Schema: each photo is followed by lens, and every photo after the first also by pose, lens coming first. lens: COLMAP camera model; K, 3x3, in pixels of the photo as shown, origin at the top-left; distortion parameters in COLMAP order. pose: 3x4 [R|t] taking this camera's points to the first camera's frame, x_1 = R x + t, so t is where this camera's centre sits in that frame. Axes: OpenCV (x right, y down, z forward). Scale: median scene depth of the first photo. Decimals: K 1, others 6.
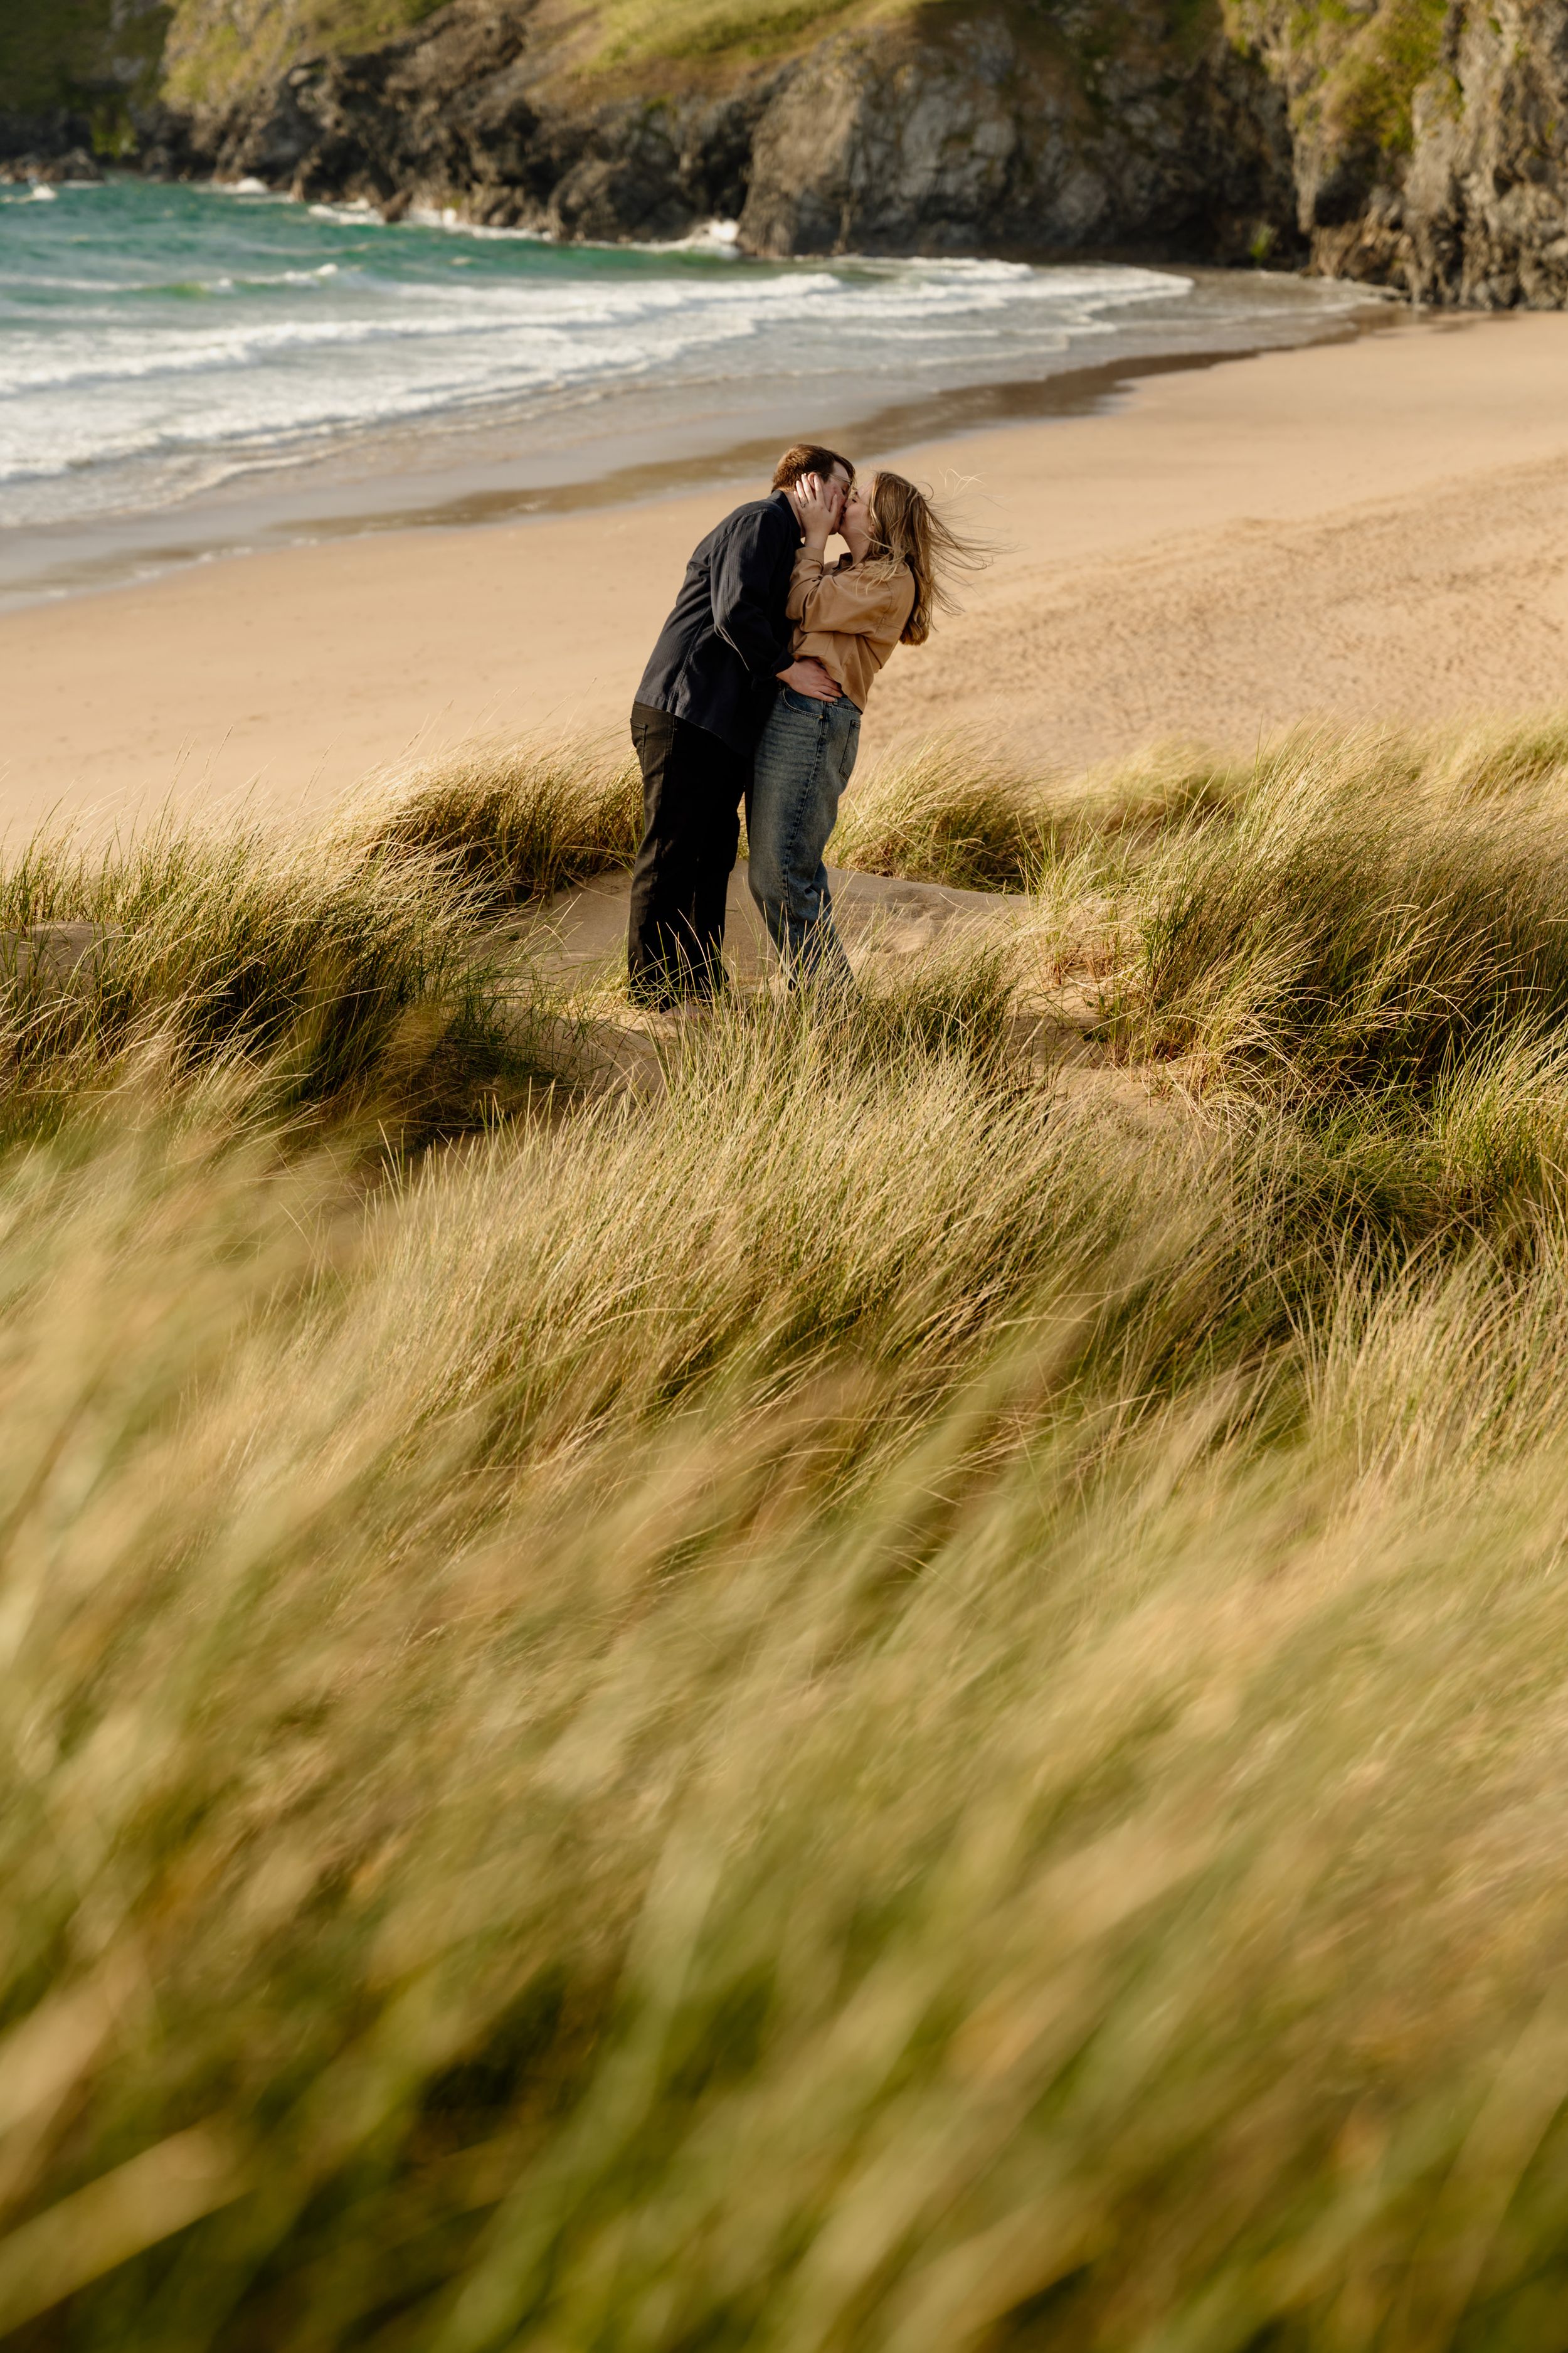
lens RADIAL K [[4815.9, 0, 791.5], [0, 4815.9, 1177.2], [0, 0, 1]] dist [0.021967, 0.000000]
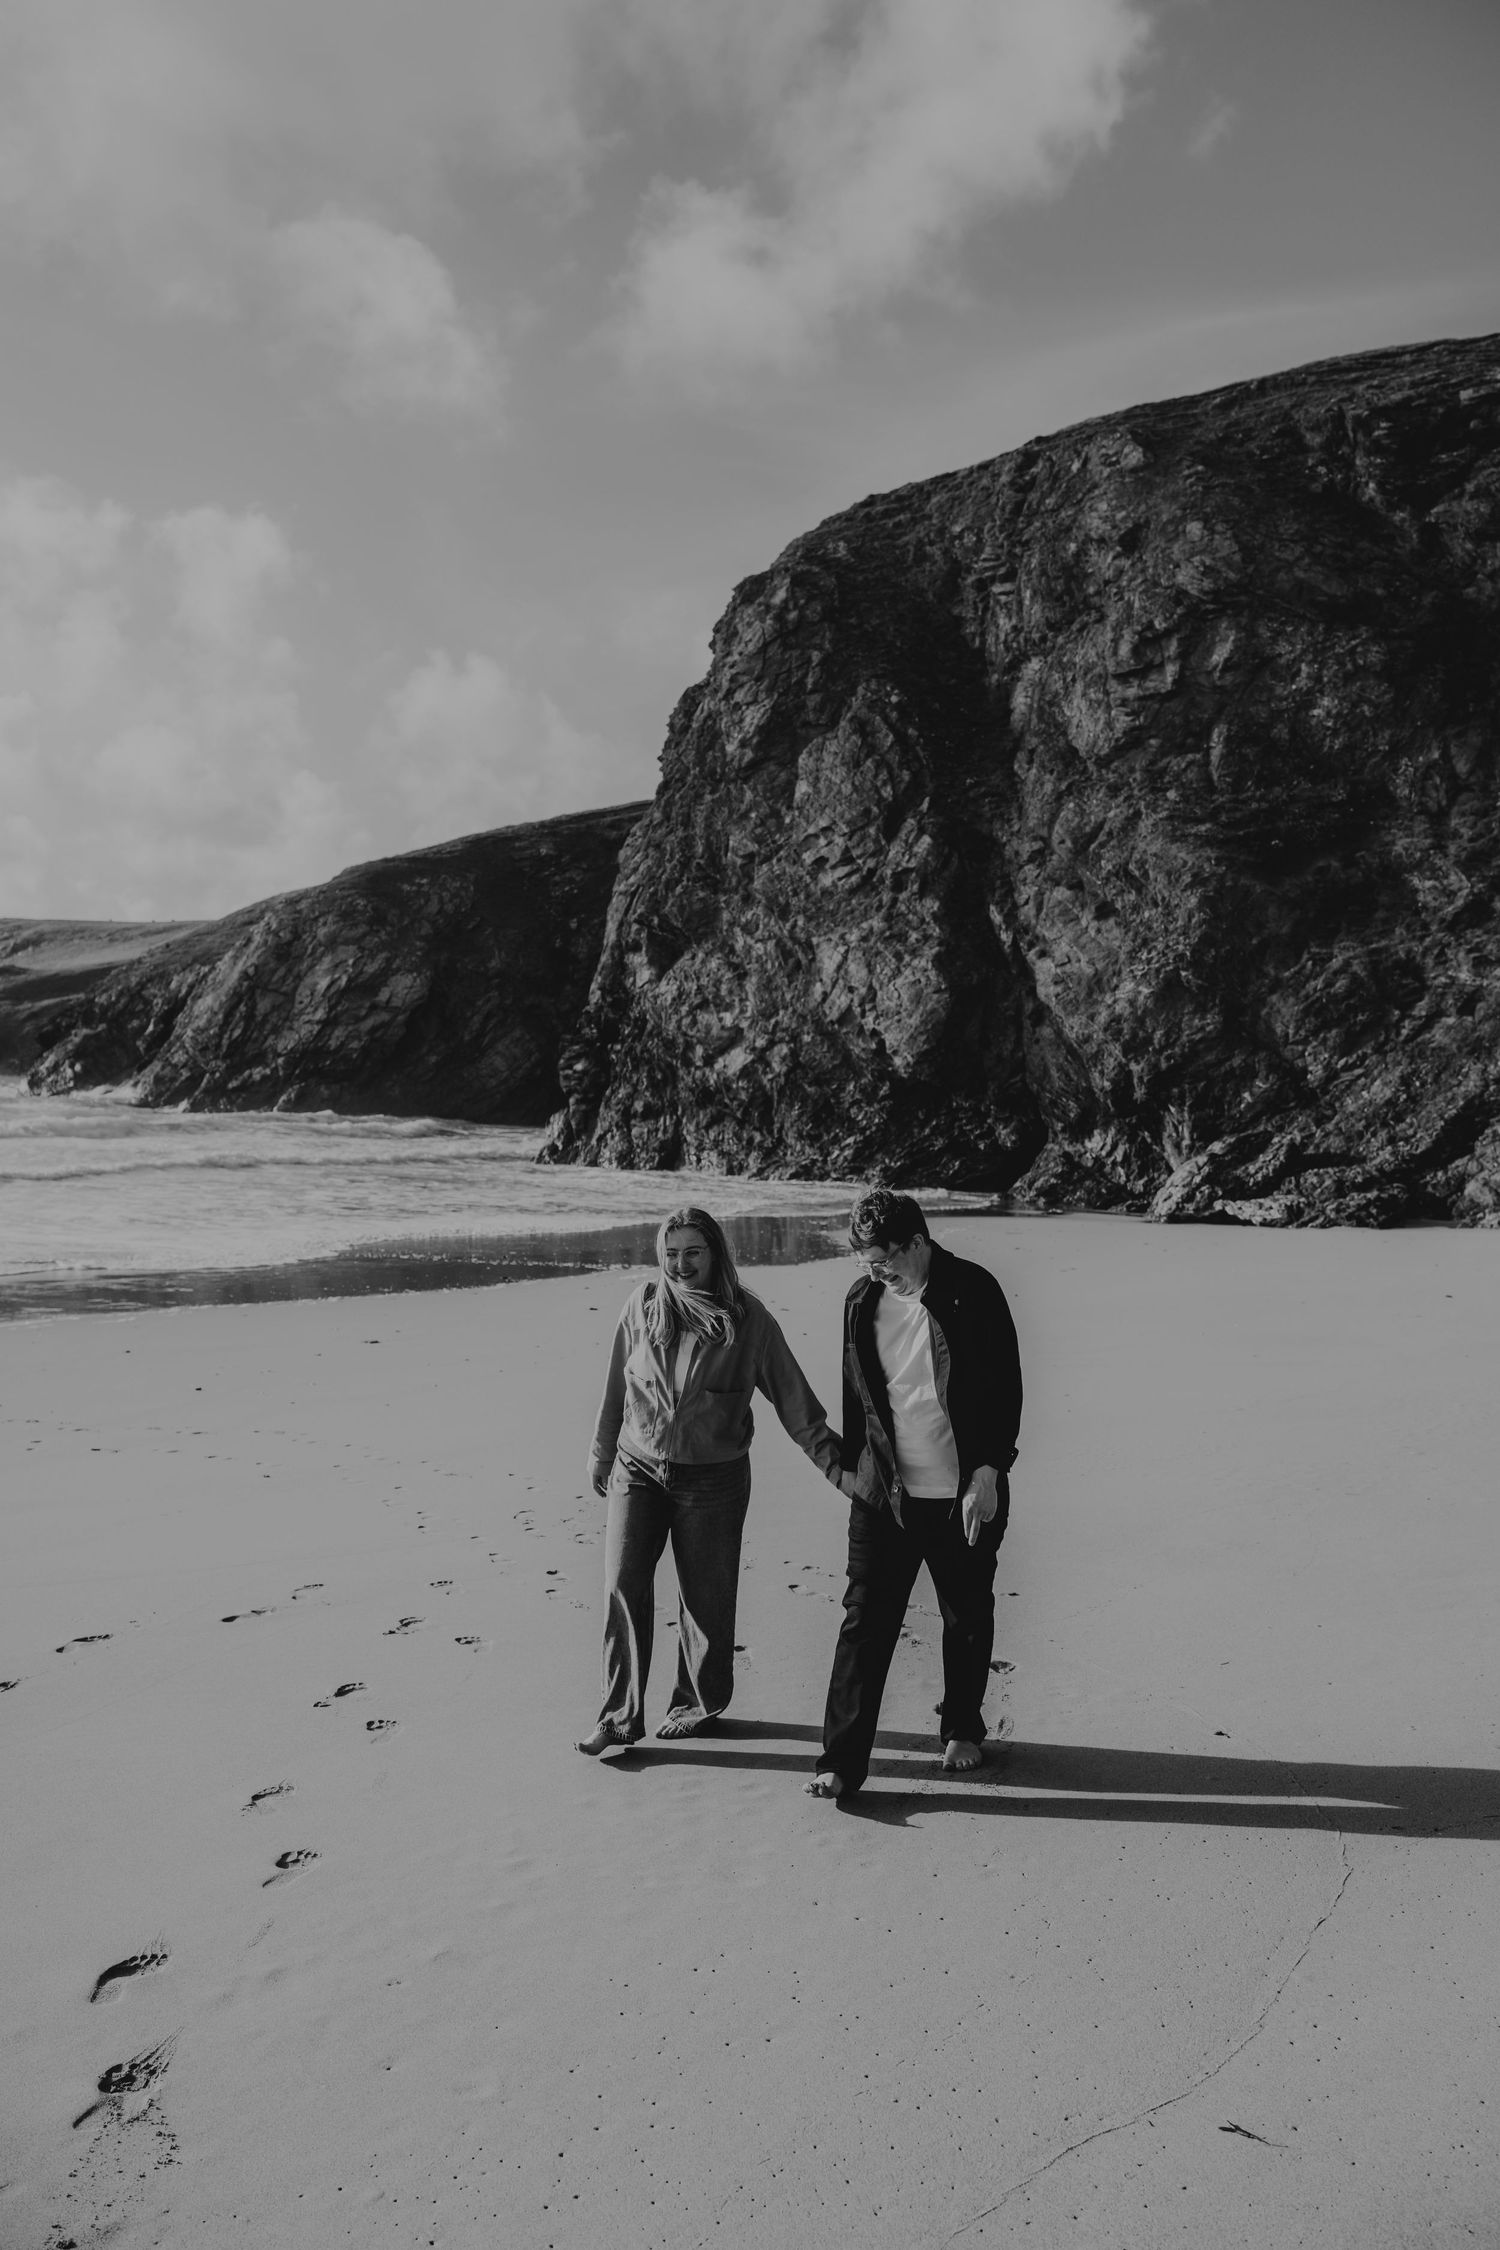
lens RADIAL K [[1800.5, 0, 767.5], [0, 1800.5, 1088.2], [0, 0, 1]] dist [-0.007517, -0.007252]
pose [[0.979658, 0.006544, -0.200566, 0.175140], [-0.054078, 0.971102, -0.232458, -0.130015], [0.193249, 0.238575, 0.951702, 0.727504]]
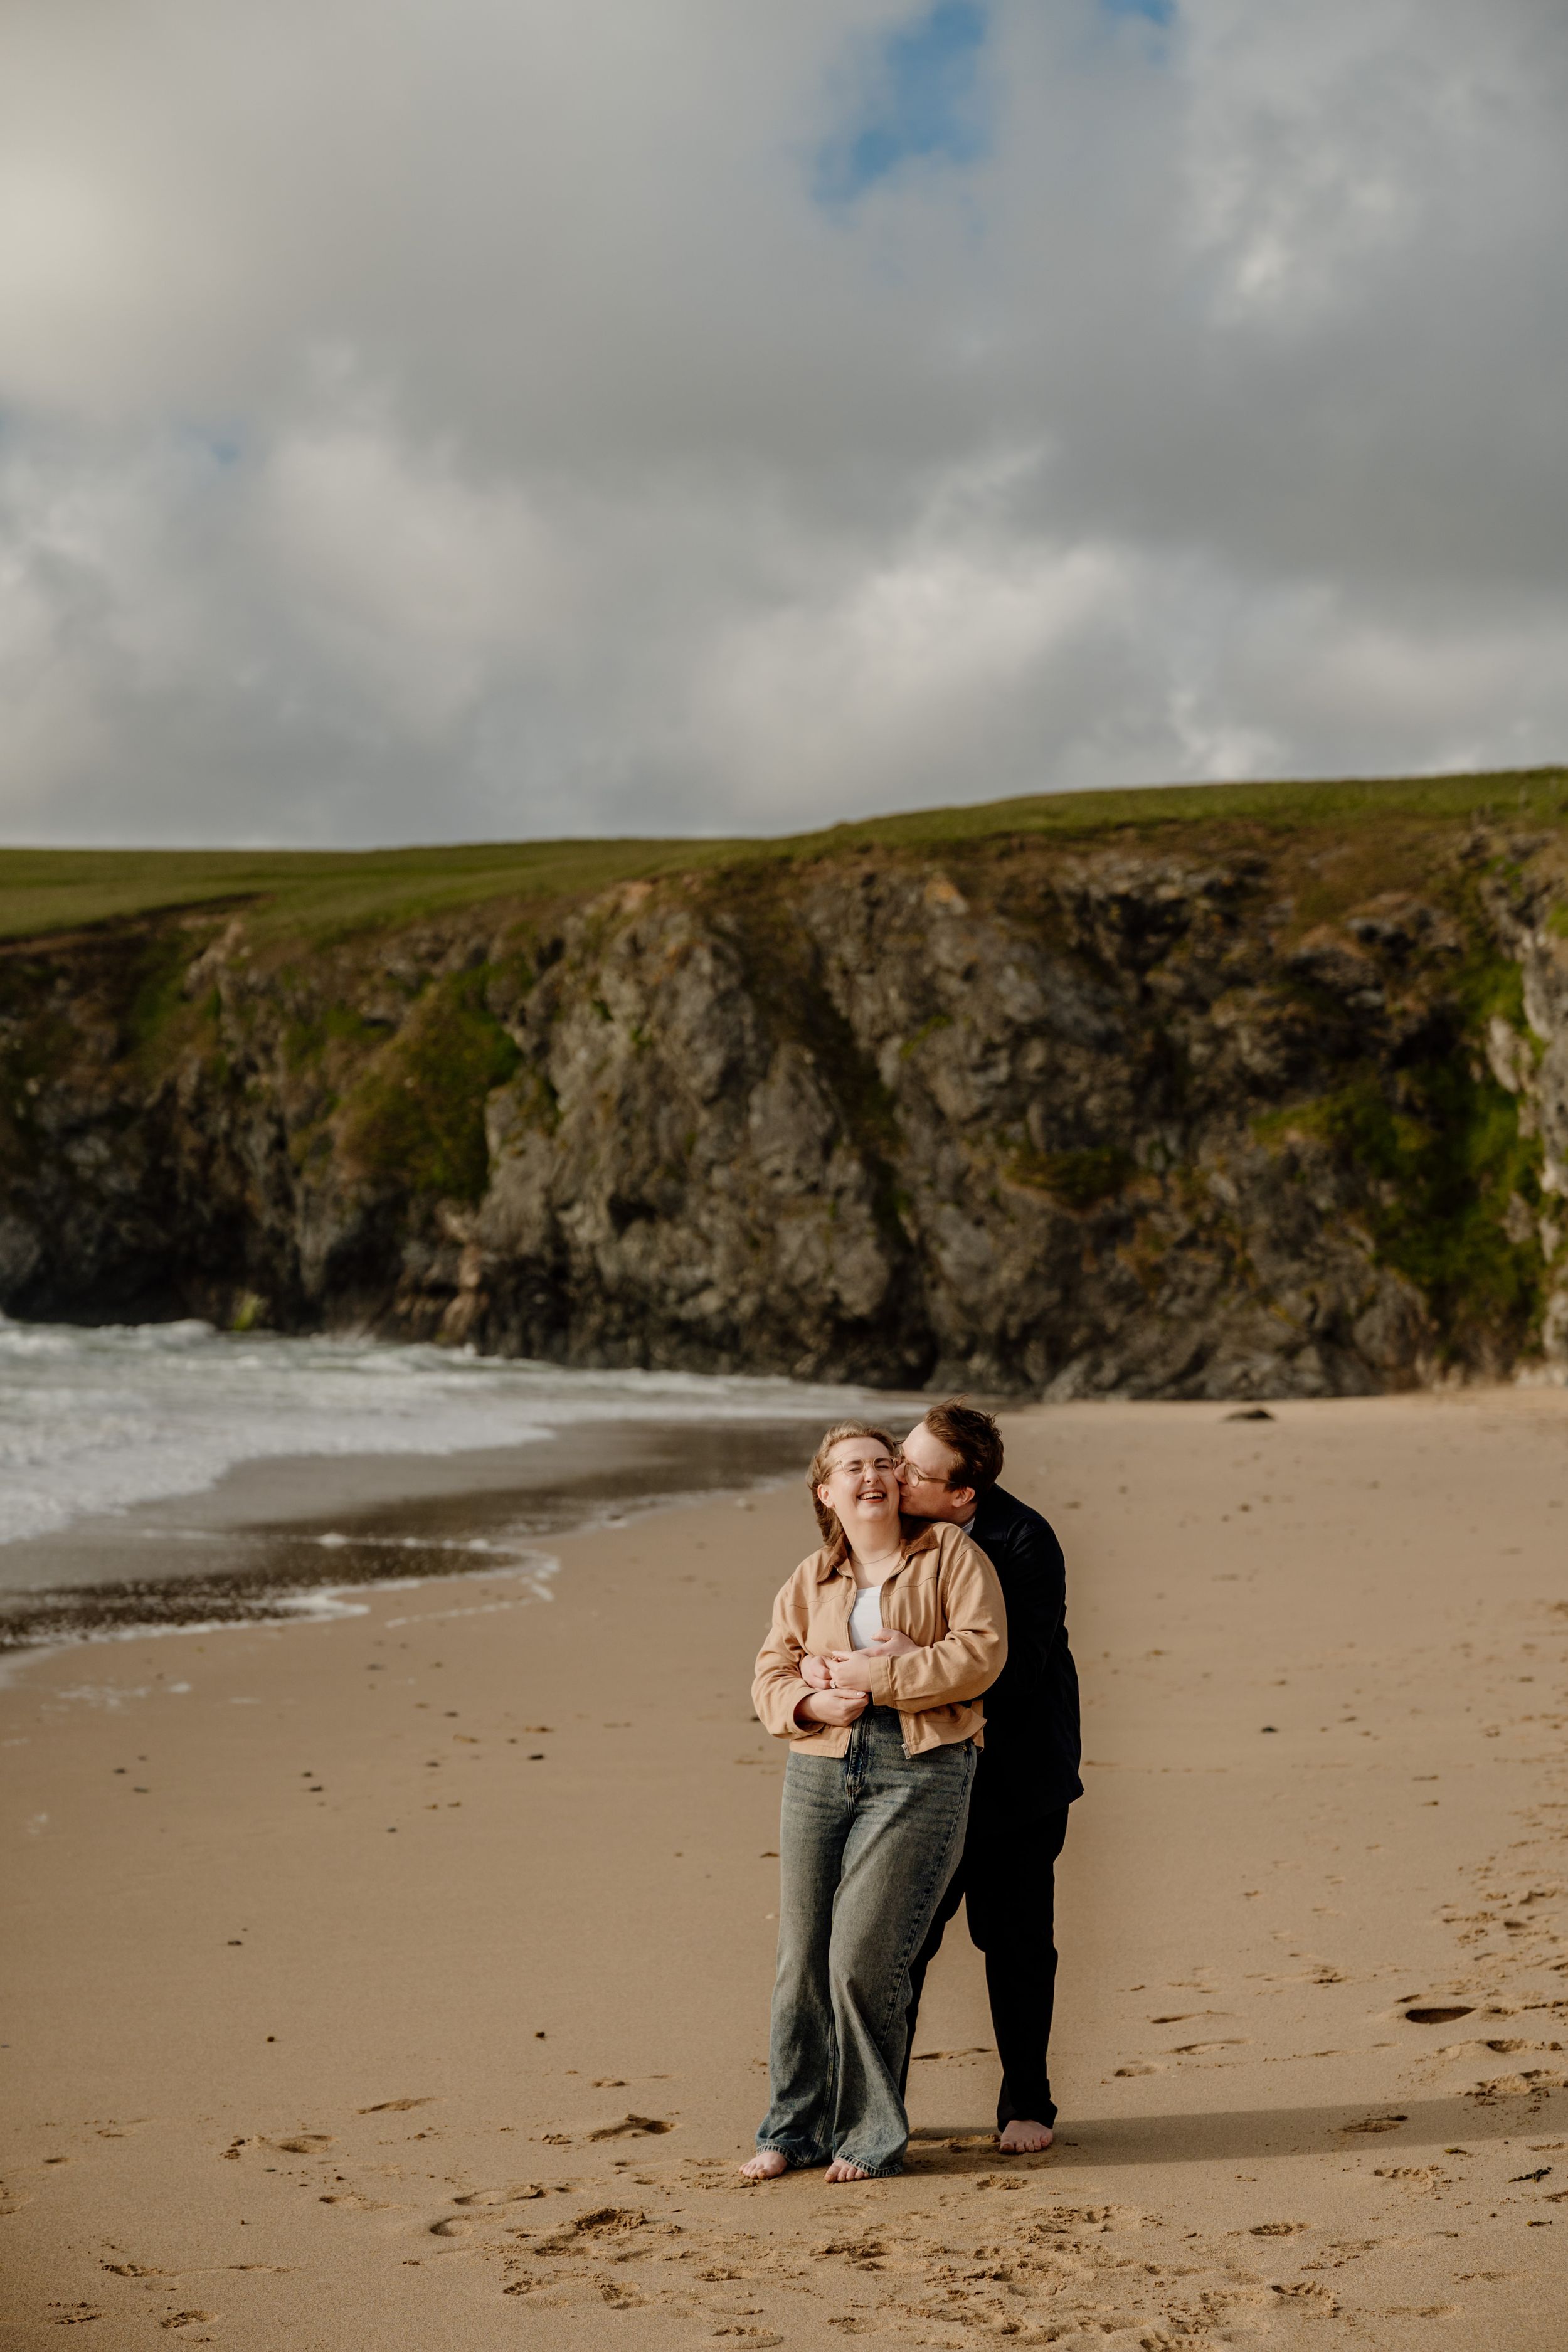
lens RADIAL K [[4474.3, 0, 761.6], [0, 4474.3, 1184.3], [0, 0, 1]] dist [-0.008304, 0.000000]
pose [[0.969743, 0.035997, 0.241459, 0.005646], [0.024690, 0.969537, -0.243696, -0.042112], [-0.242876, 0.242284, 0.939313, 0.325533]]
